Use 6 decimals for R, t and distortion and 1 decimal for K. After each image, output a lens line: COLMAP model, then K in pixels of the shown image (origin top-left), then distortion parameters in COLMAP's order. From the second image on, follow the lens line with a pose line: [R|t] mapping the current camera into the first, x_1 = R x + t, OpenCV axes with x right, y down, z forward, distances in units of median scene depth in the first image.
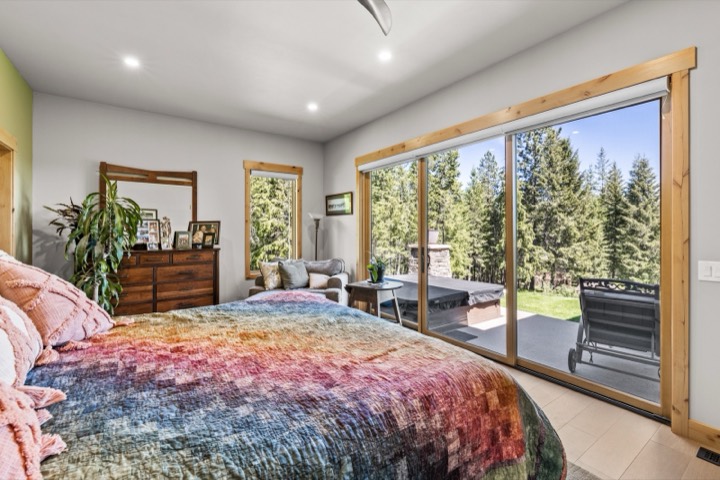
lens RADIAL K [[316.2, 0, 355.7], [0, 316.2, 230.2], [0, 0, 1]] dist [-0.001426, -0.000167]
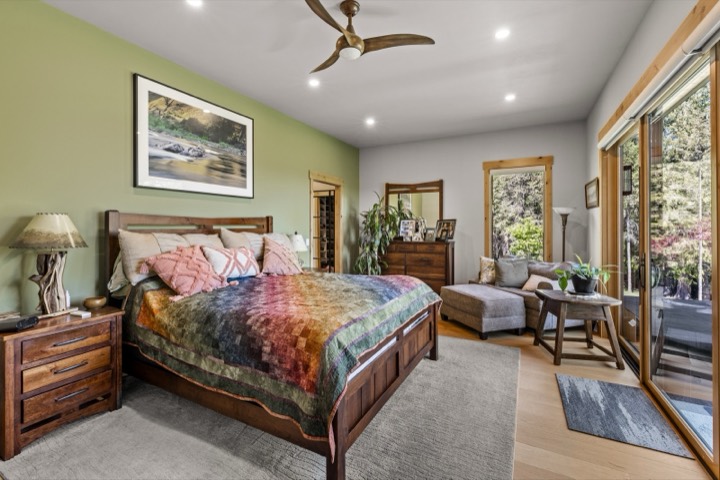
lens RADIAL K [[316.2, 0, 355.7], [0, 316.2, 230.2], [0, 0, 1]] dist [-0.001426, -0.000167]
pose [[0.454607, 0.008604, -0.890651, 0.470143], [-0.000914, 0.999957, 0.009193, 0.000954], [0.890692, -0.003365, 0.454595, 0.144227]]
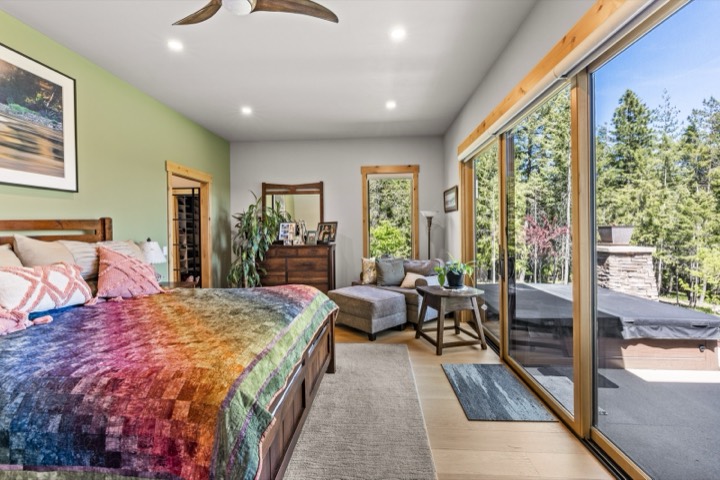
lens RADIAL K [[309.6, 0, 357.2], [0, 309.6, 234.1], [0, 0, 1]] dist [0.000141, -0.000459]
pose [[0.781119, -0.000150, -0.624382, 0.365139], [0.011963, 0.999820, 0.014725, 0.000364], [0.624267, -0.018972, 0.780981, 0.157117]]
